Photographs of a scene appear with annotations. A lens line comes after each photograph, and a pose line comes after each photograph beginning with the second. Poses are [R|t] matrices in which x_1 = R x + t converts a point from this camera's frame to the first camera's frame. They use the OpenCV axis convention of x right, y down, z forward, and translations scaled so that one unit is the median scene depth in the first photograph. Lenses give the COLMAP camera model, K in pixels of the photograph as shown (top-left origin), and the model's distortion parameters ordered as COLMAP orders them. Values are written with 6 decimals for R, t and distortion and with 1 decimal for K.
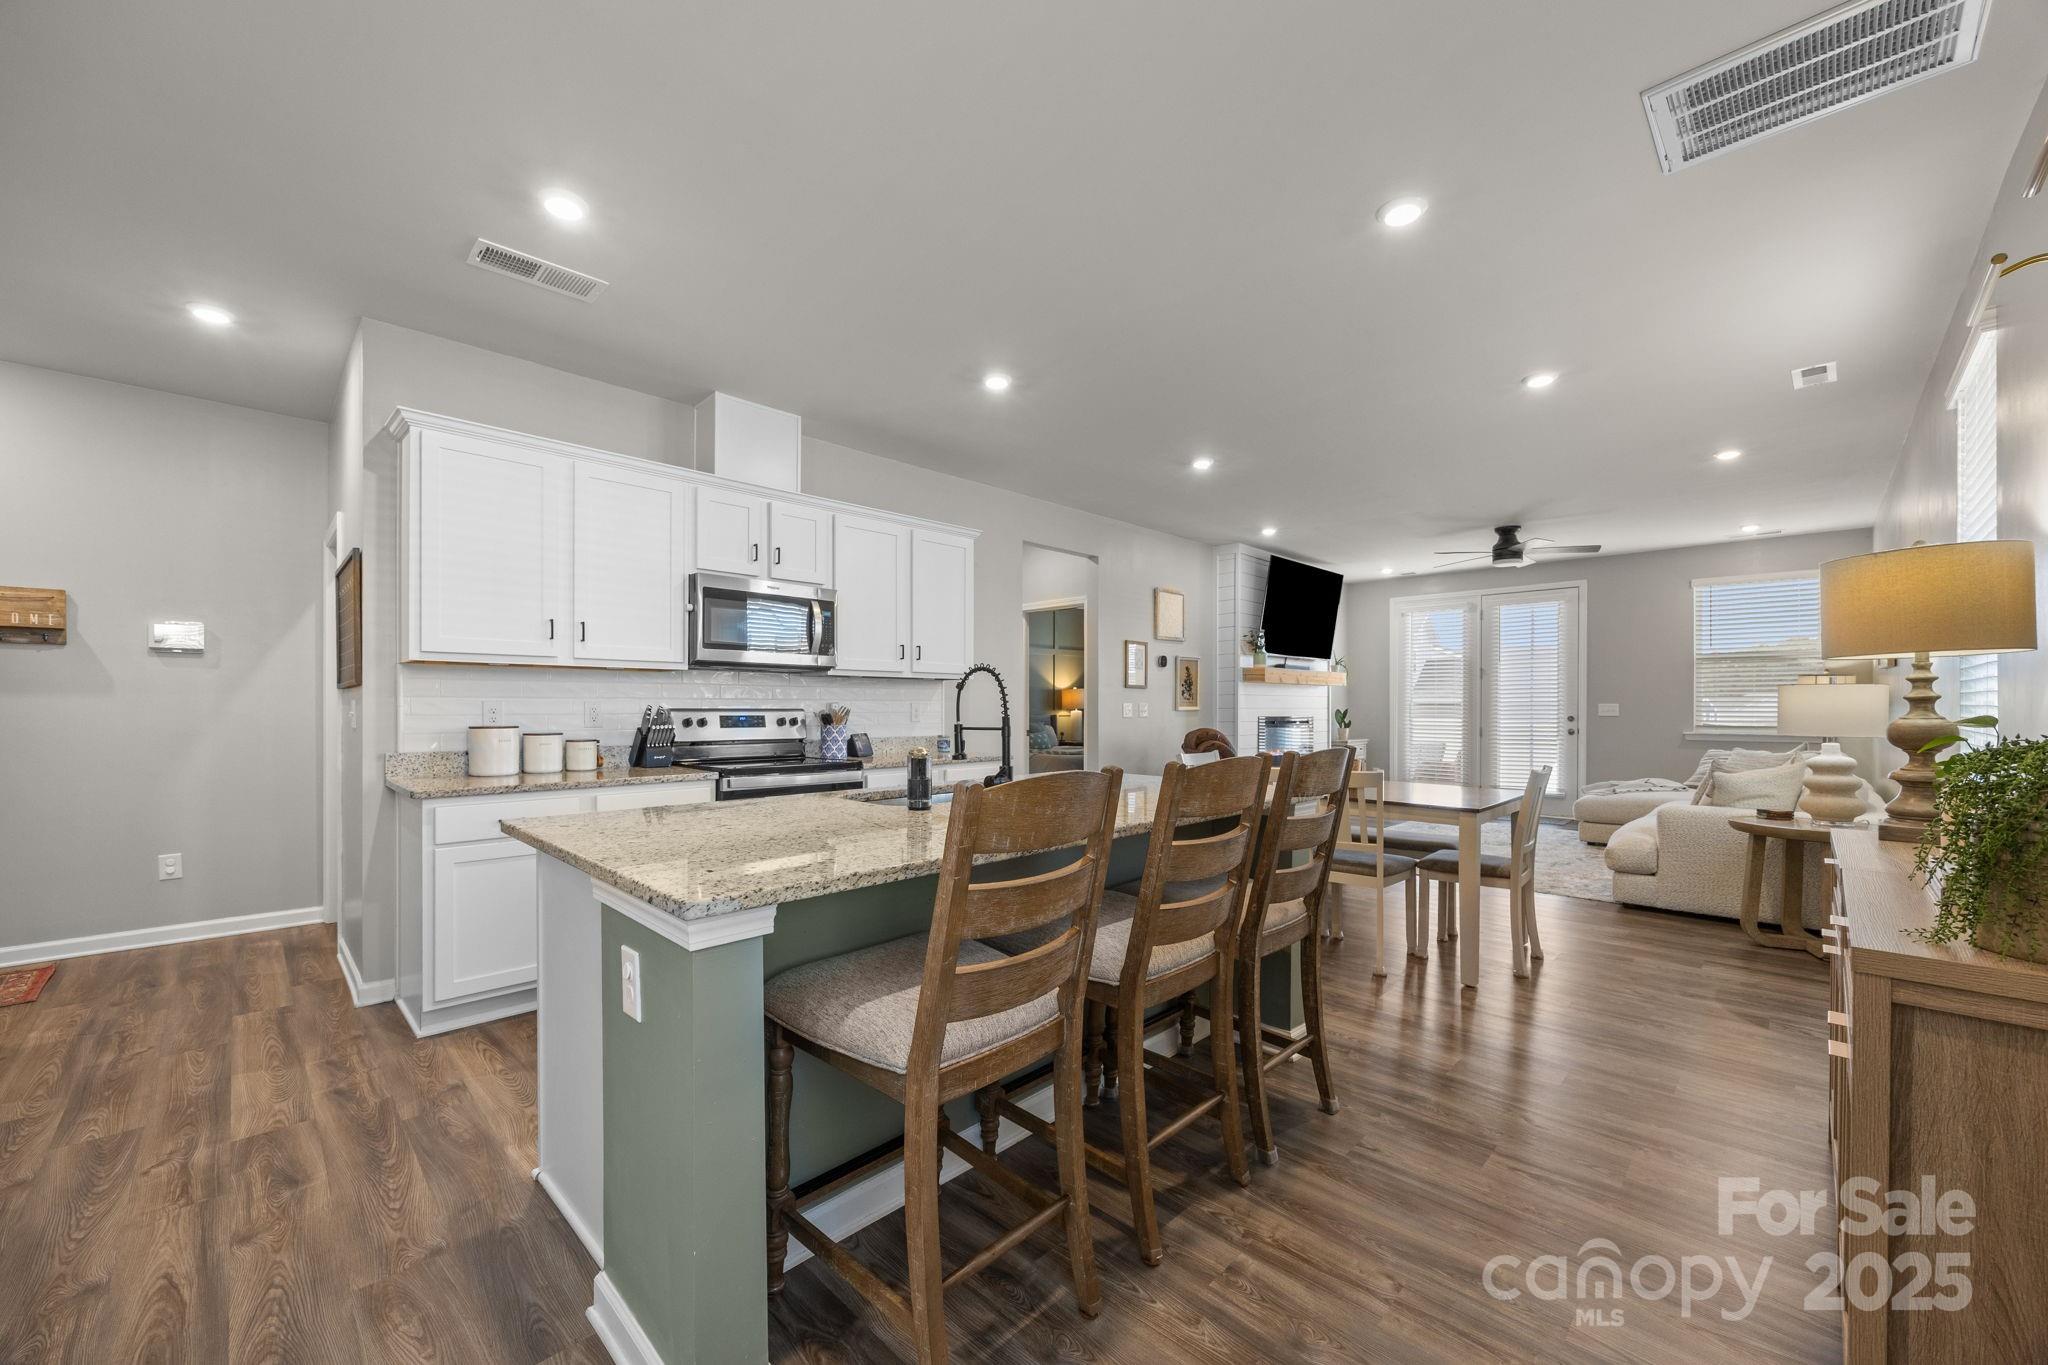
lens RADIAL K [[794.4, 0, 1014.3], [0, 794.4, 708.7], [0, 0, 1]] dist [-0.022021, 0.000033]
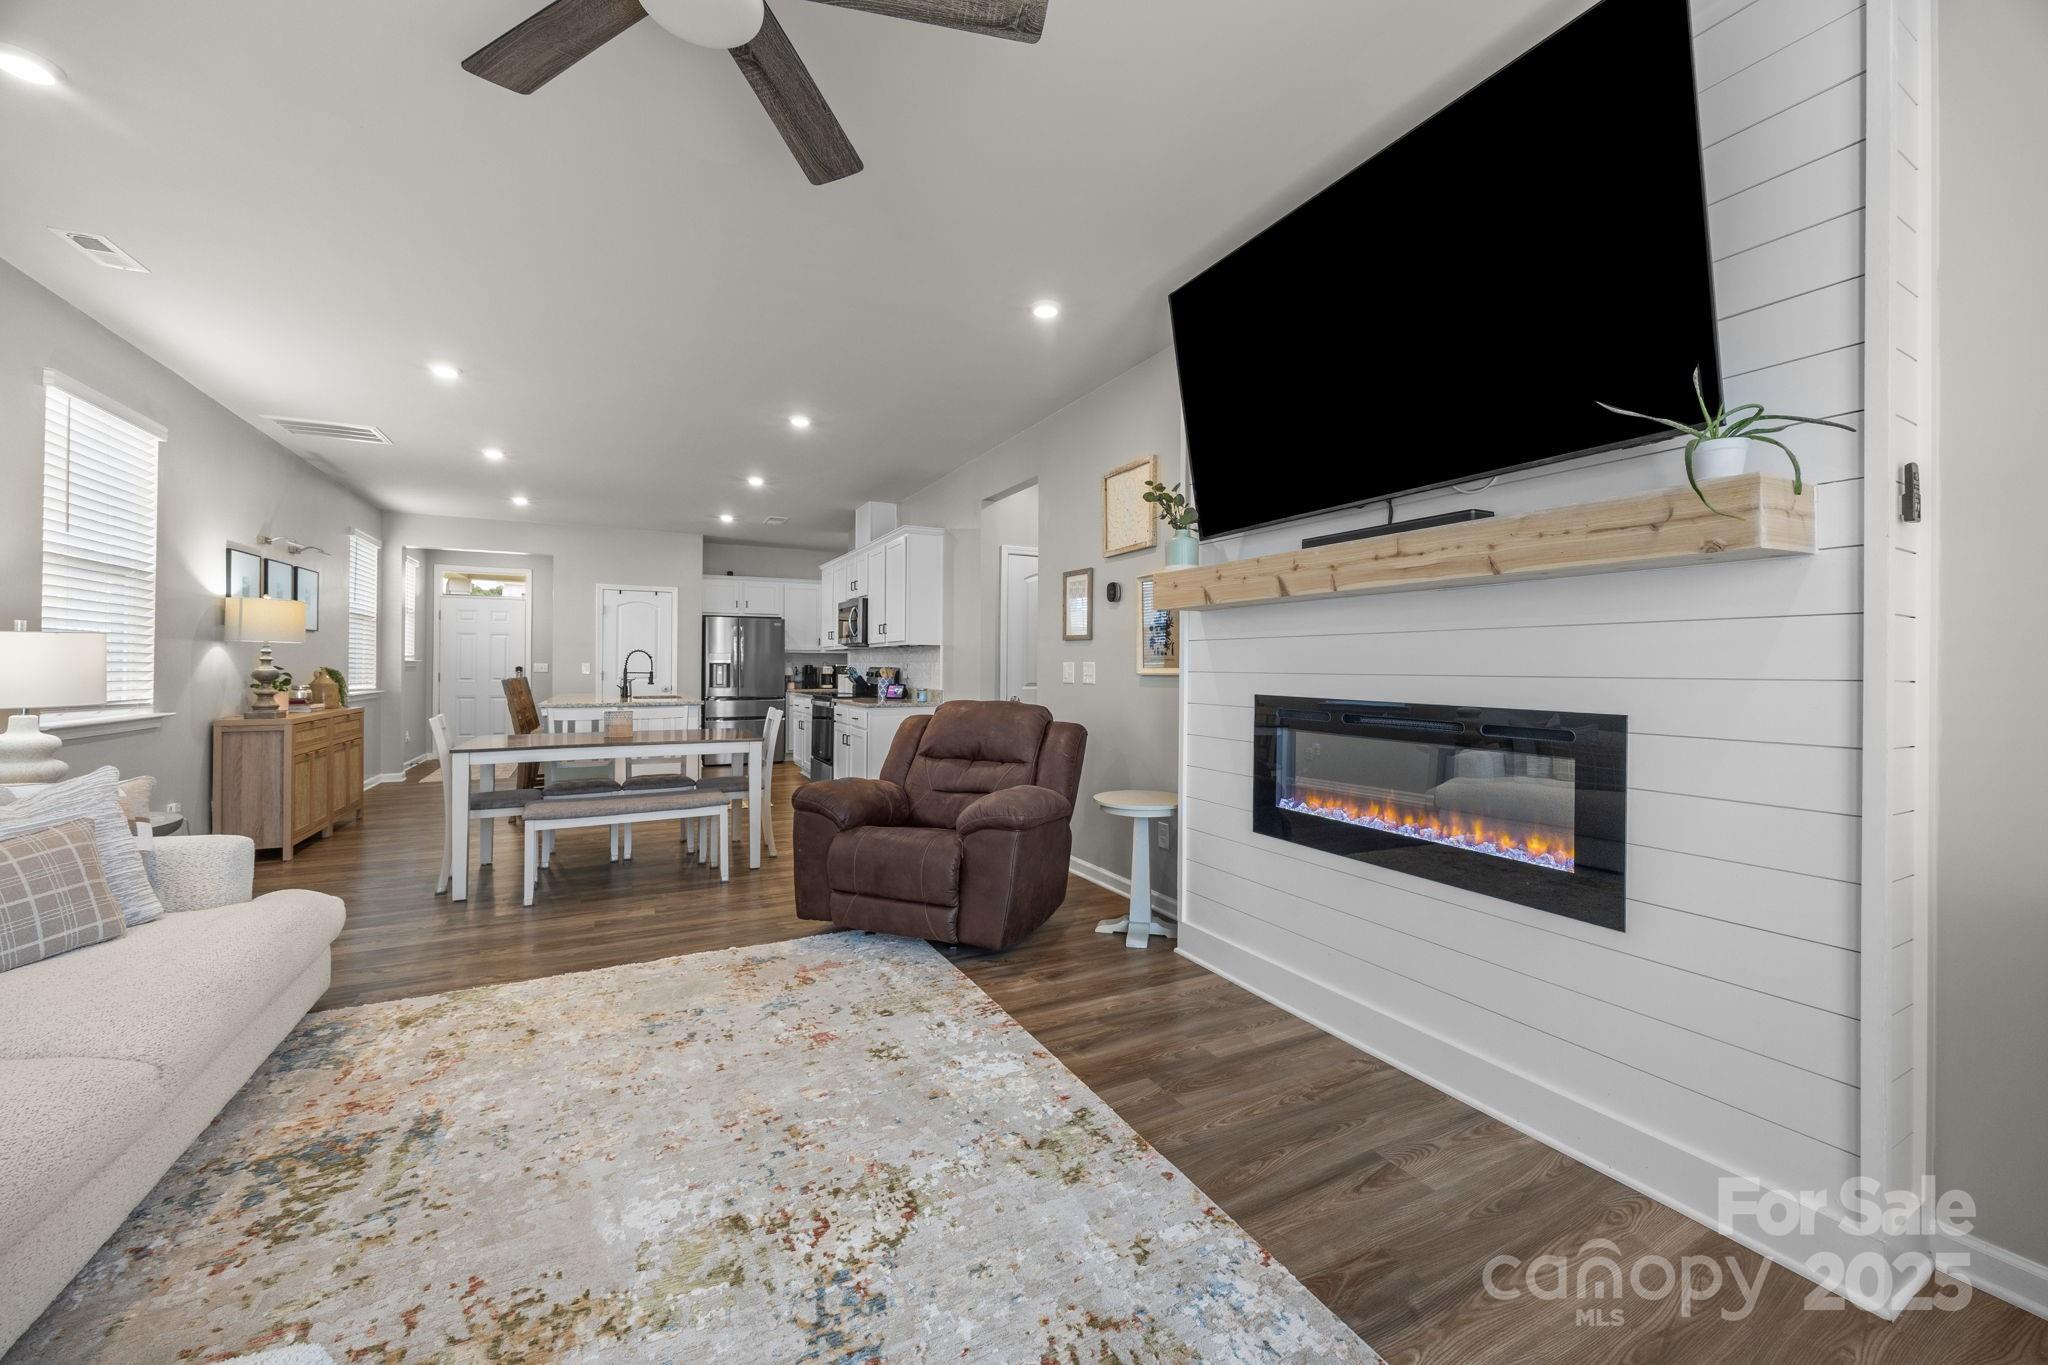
lens RADIAL K [[791.9, 0, 992.1], [0, 791.9, 669.4], [0, 0, 1]] dist [-0.004529, -0.000153]
pose [[-0.333727, 0.001092, -0.942669, 1.308905], [-0.007354, 0.999966, 0.003762, -0.005564], [0.942641, 0.008188, -0.333707, 1.877177]]
